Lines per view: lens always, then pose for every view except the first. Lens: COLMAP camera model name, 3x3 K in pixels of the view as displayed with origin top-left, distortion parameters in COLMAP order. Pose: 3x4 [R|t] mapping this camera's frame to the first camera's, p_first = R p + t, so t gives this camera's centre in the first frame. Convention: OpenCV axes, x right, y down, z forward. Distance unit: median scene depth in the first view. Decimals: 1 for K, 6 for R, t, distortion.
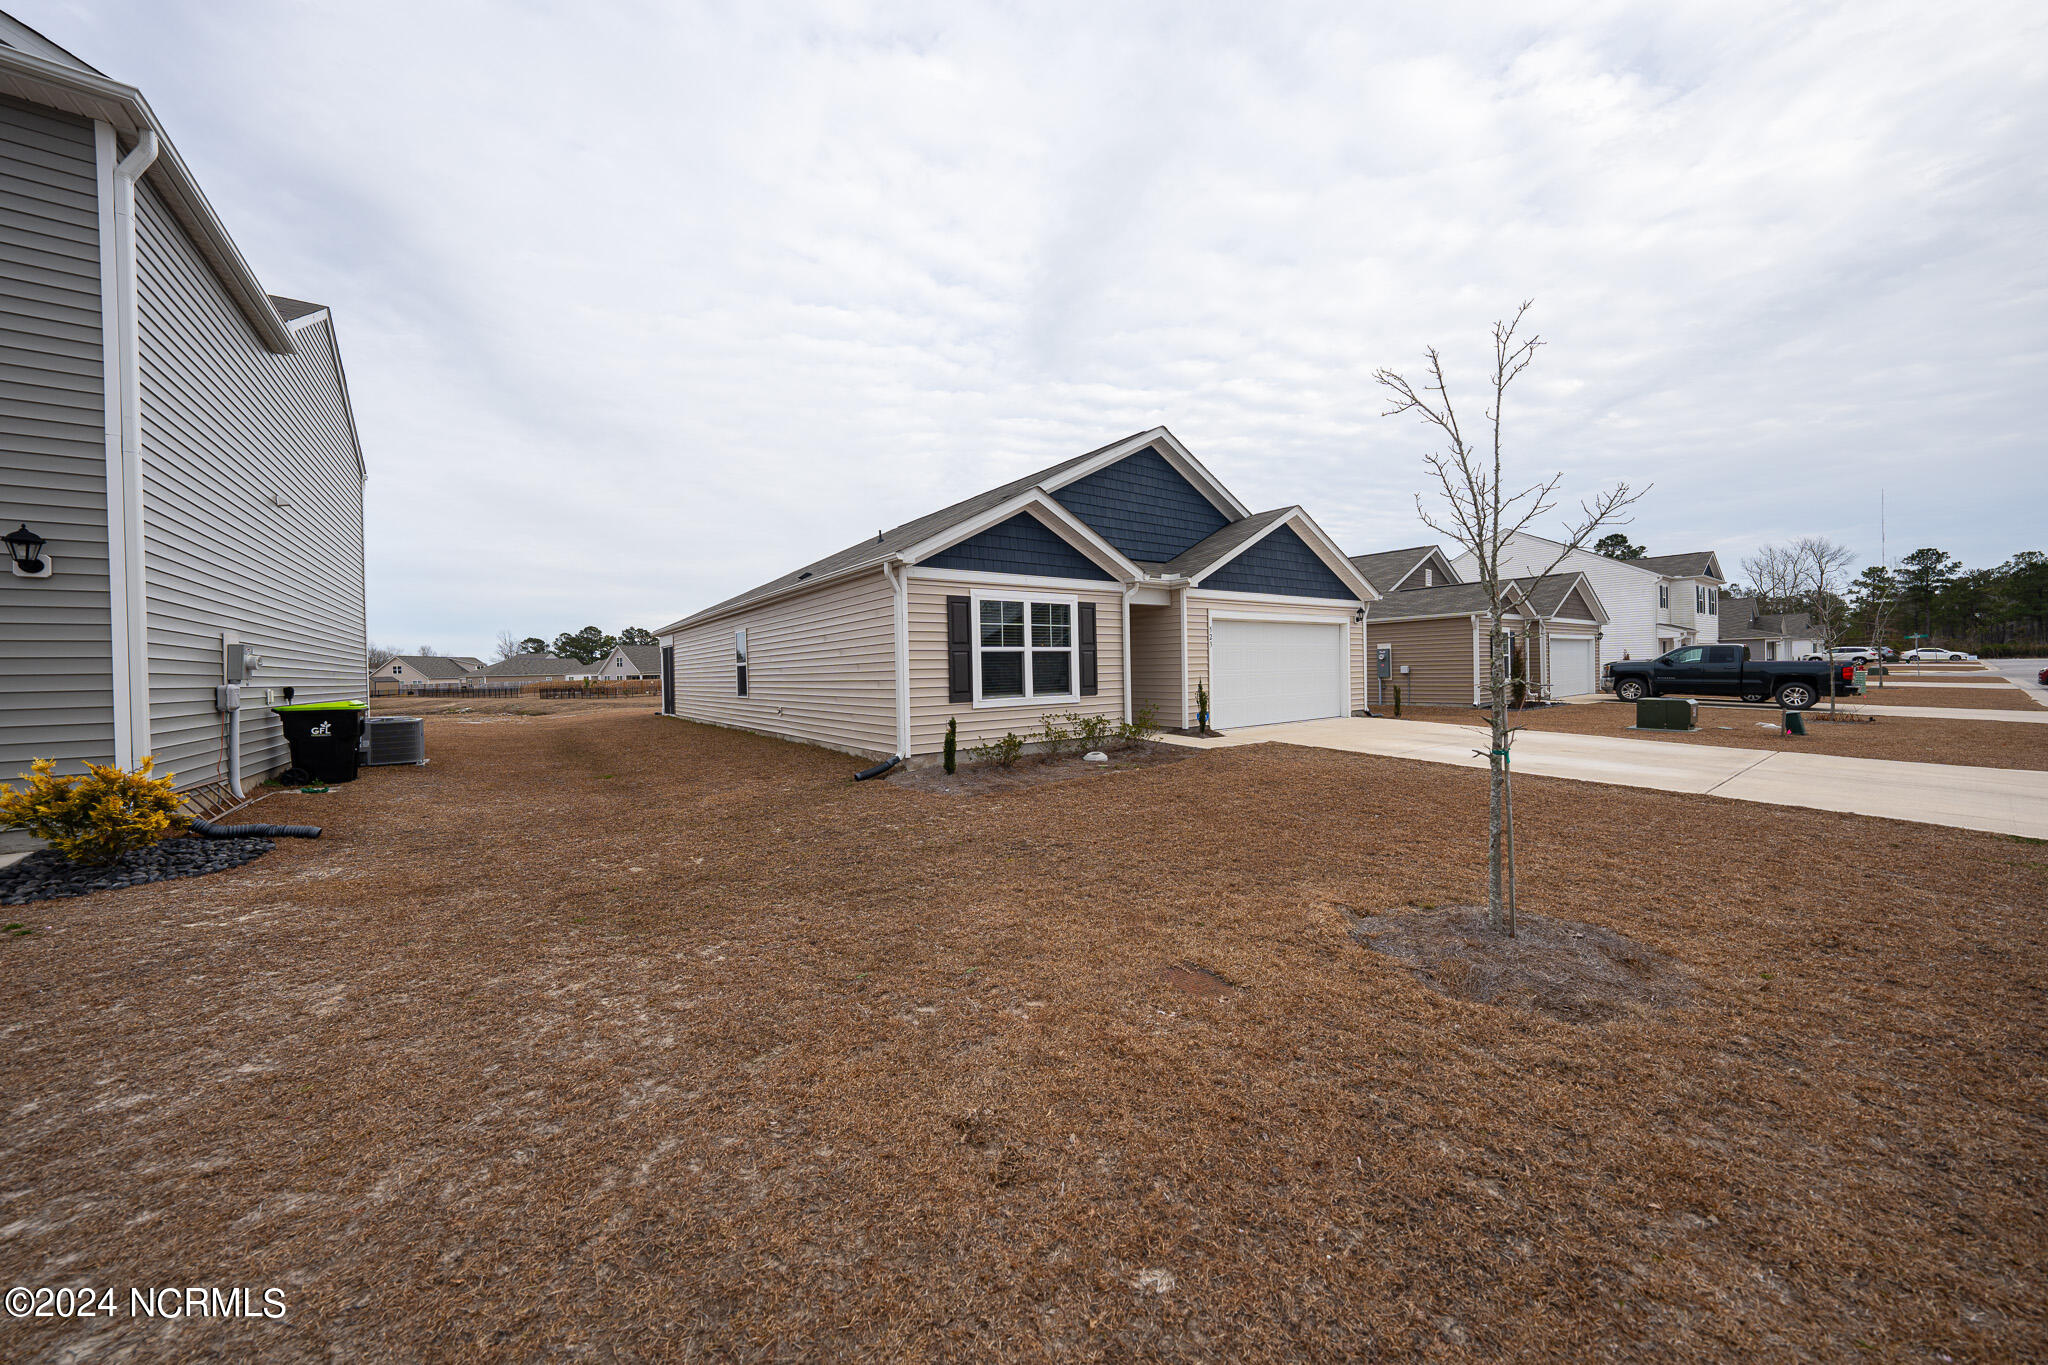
lens RADIAL K [[720.3, 0, 1016.1], [0, 720.3, 674.5], [0, 0, 1]] dist [-0.015911, 0.001015]
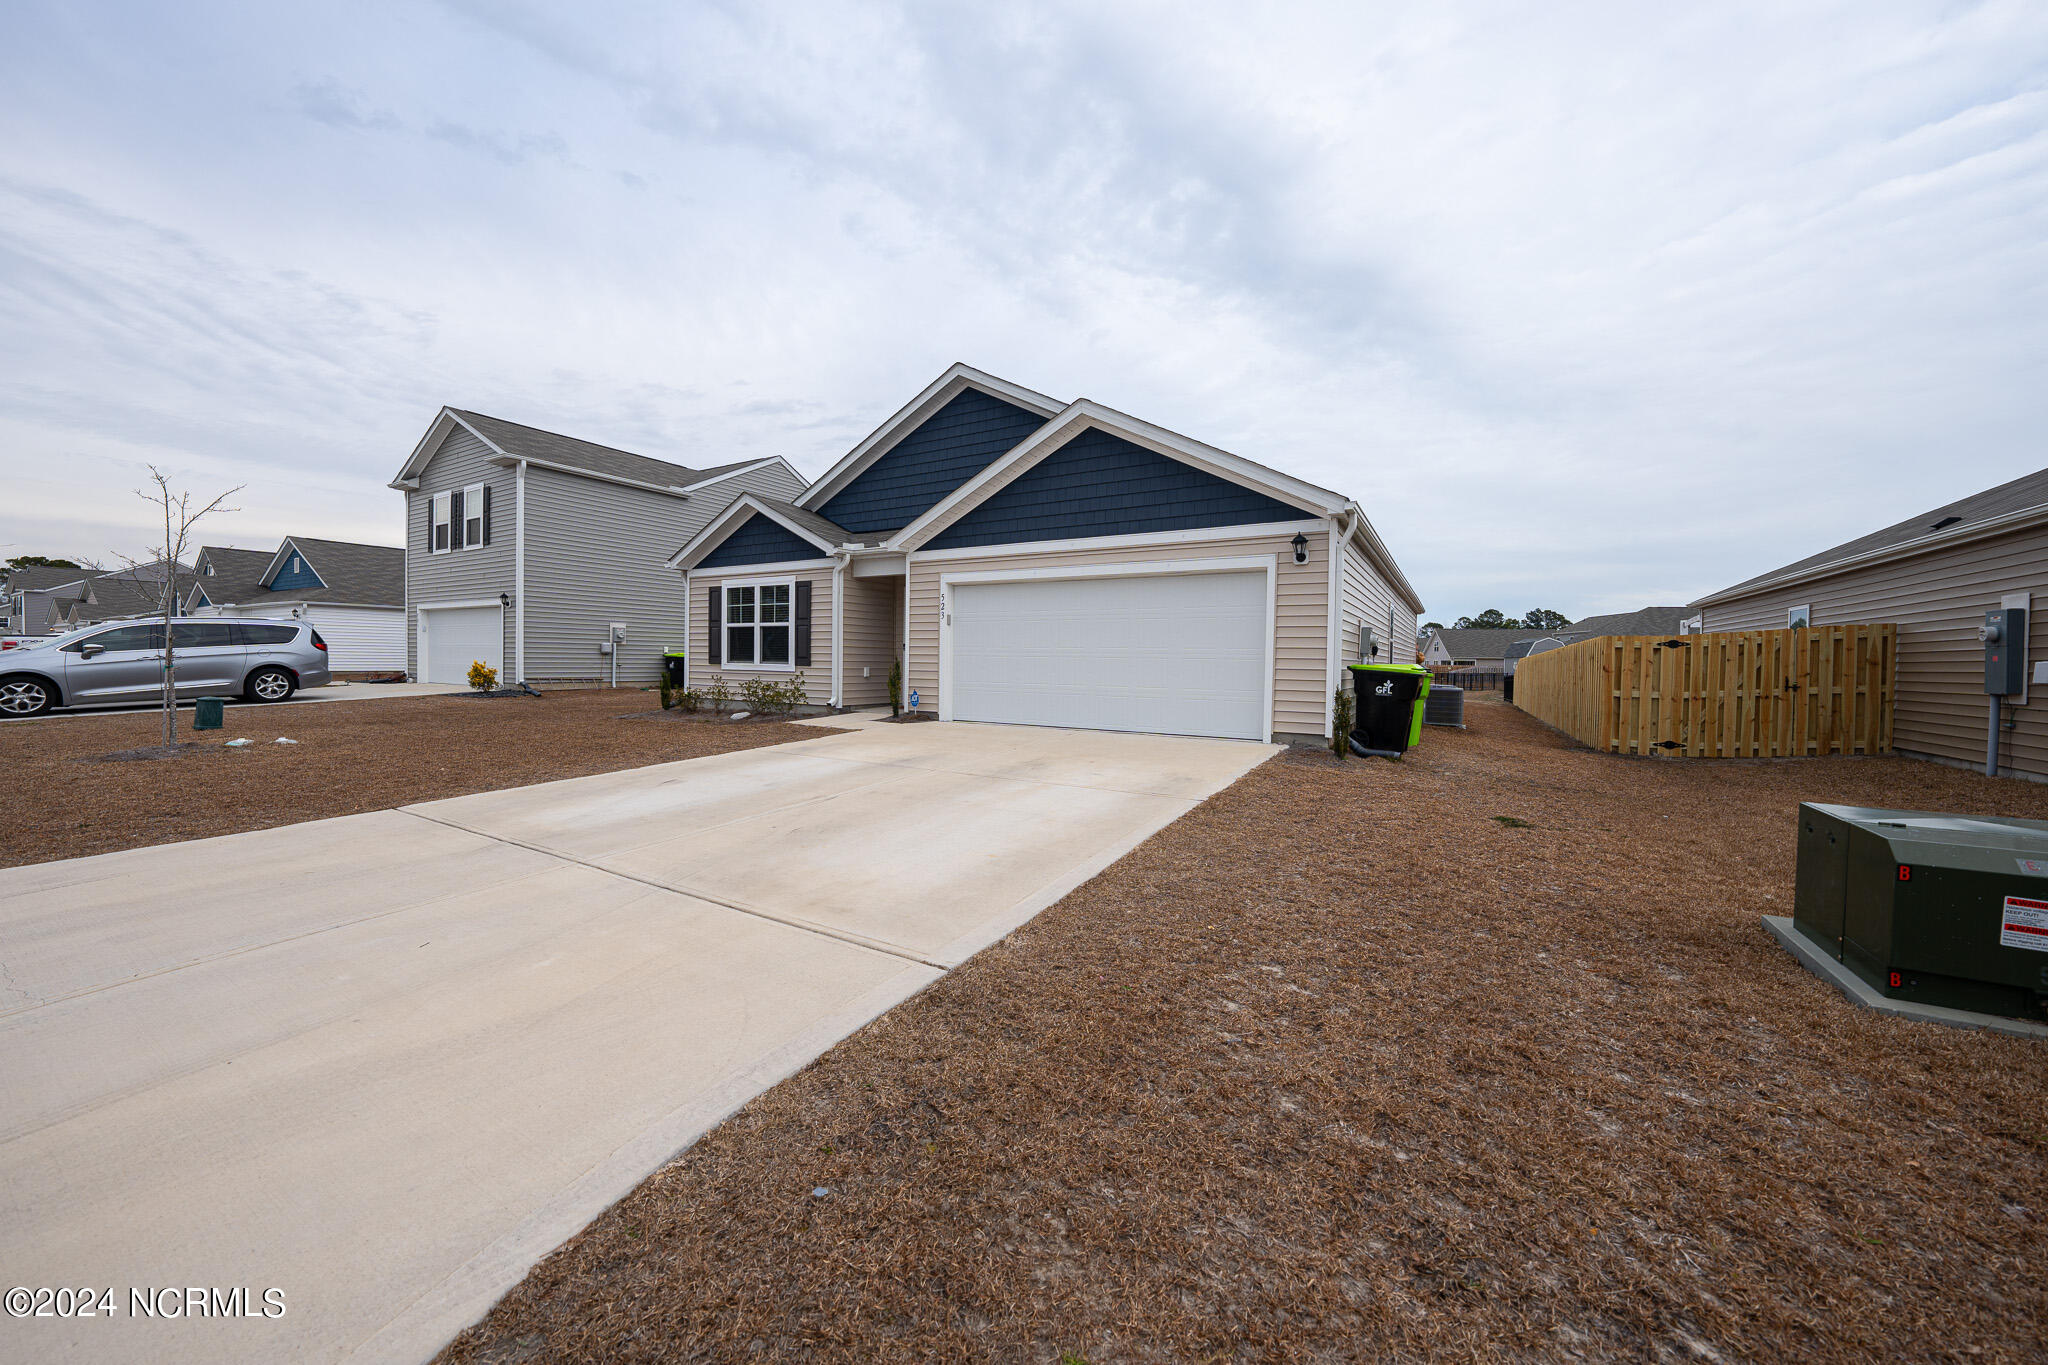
lens RADIAL K [[720.3, 0, 1031.0], [0, 720.3, 679.0], [0, 0, 1]] dist [-0.015911, 0.001015]
pose [[0.399503, 0.052839, -0.915208, 1.309506], [-0.027623, 0.998578, 0.045594, -0.011331], [0.916316, 0.007066, 0.400395, 0.925738]]
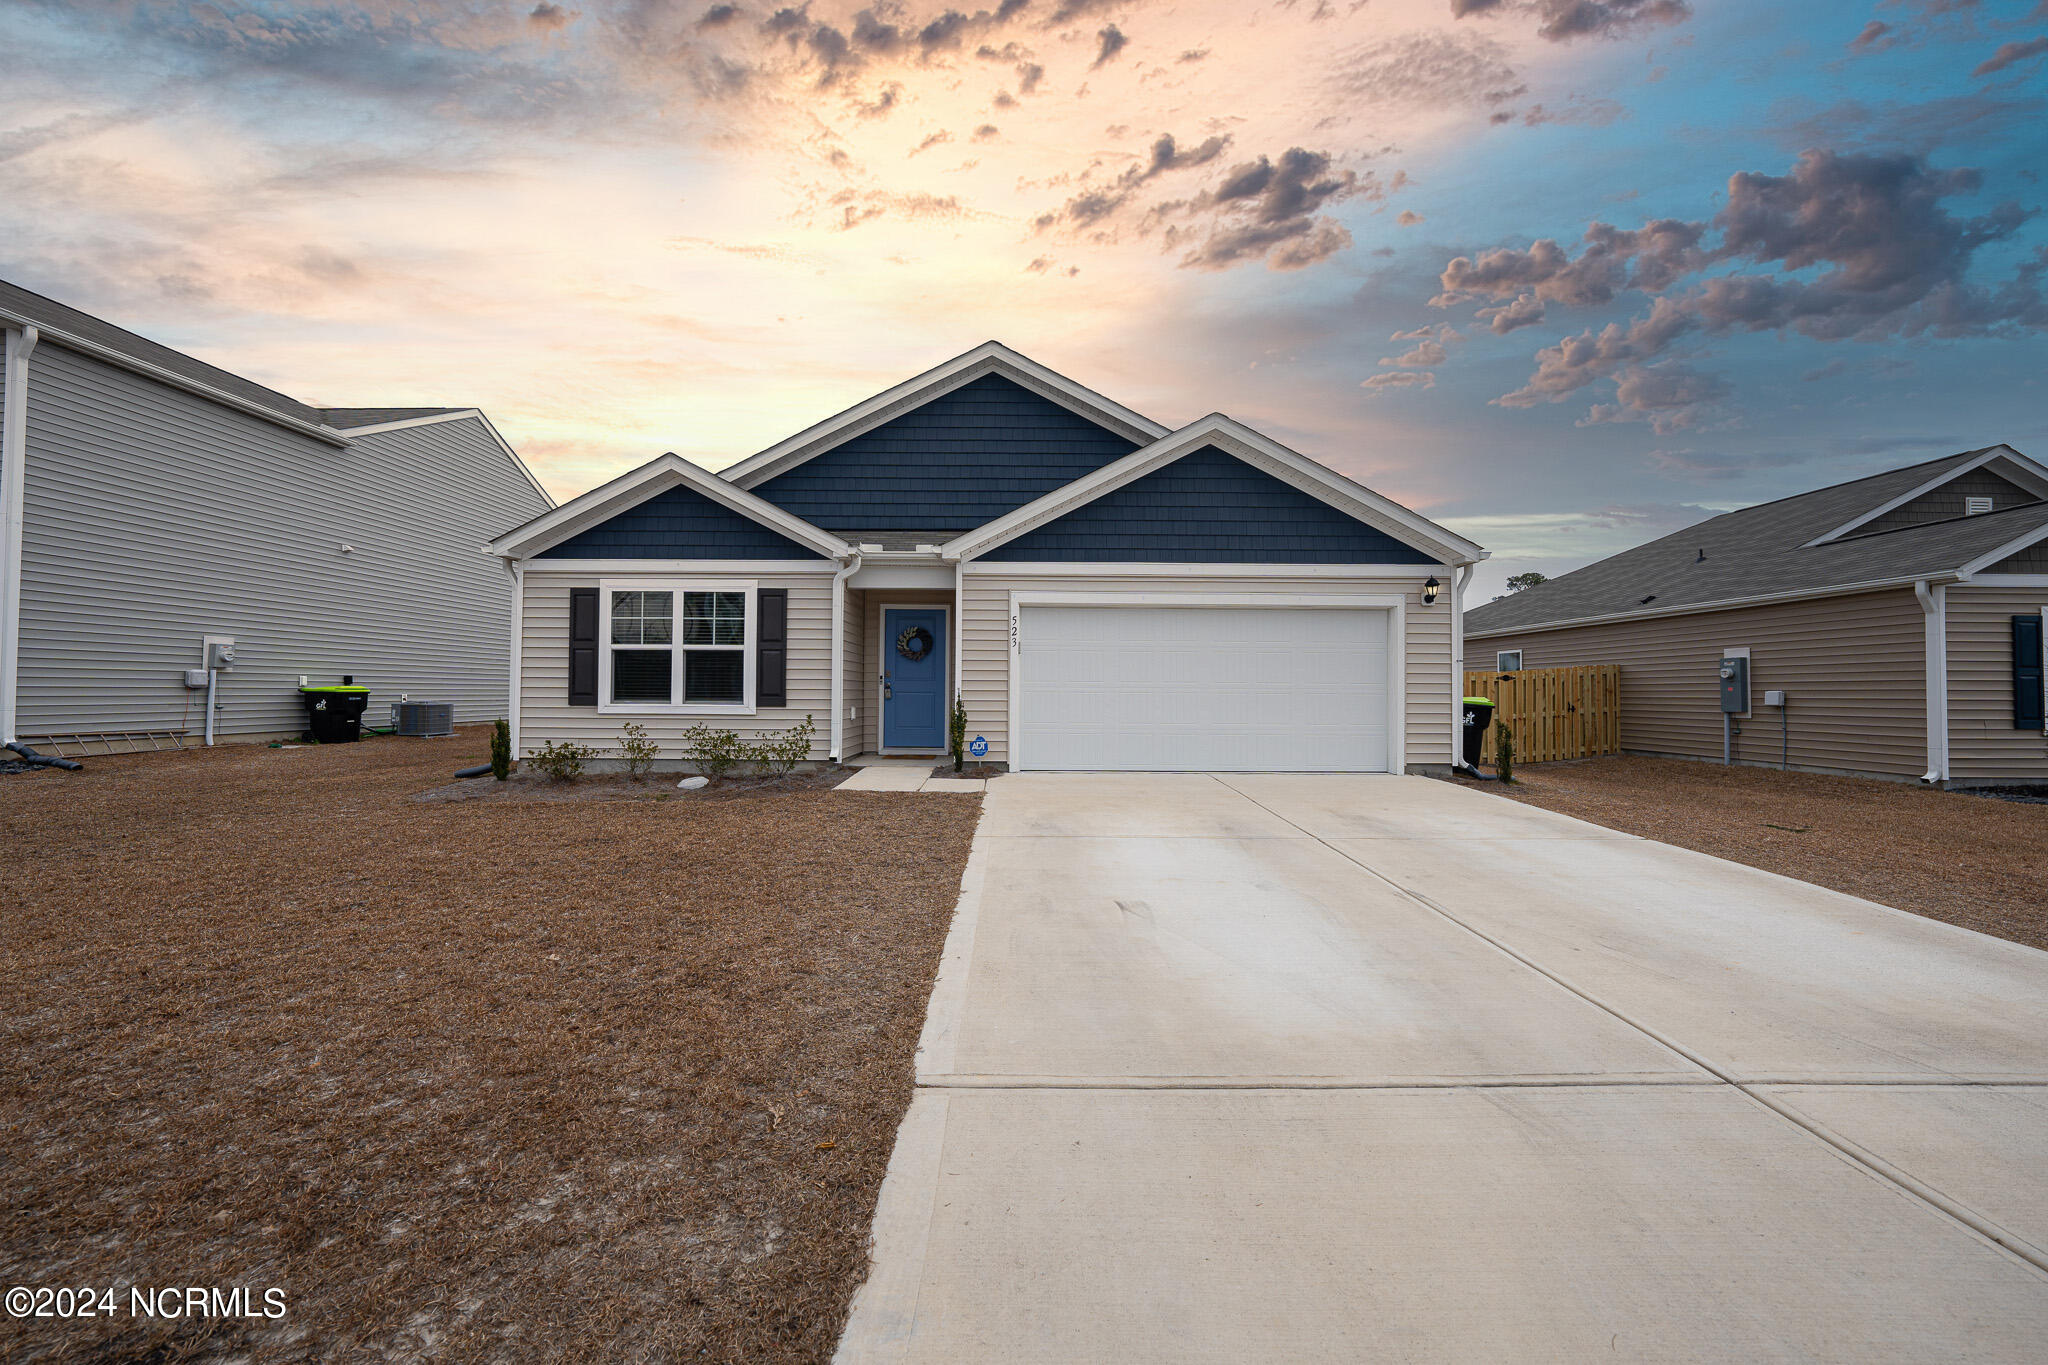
lens RADIAL K [[720.3, 0, 1009.3], [0, 720.3, 683.6], [0, 0, 1]] dist [-0.015911, 0.001015]
pose [[0.802285, 0.022064, -0.596533, 0.818887], [-0.028050, 0.999606, -0.000752, -0.002910], [0.596282, 0.017336, 0.802588, 0.550774]]
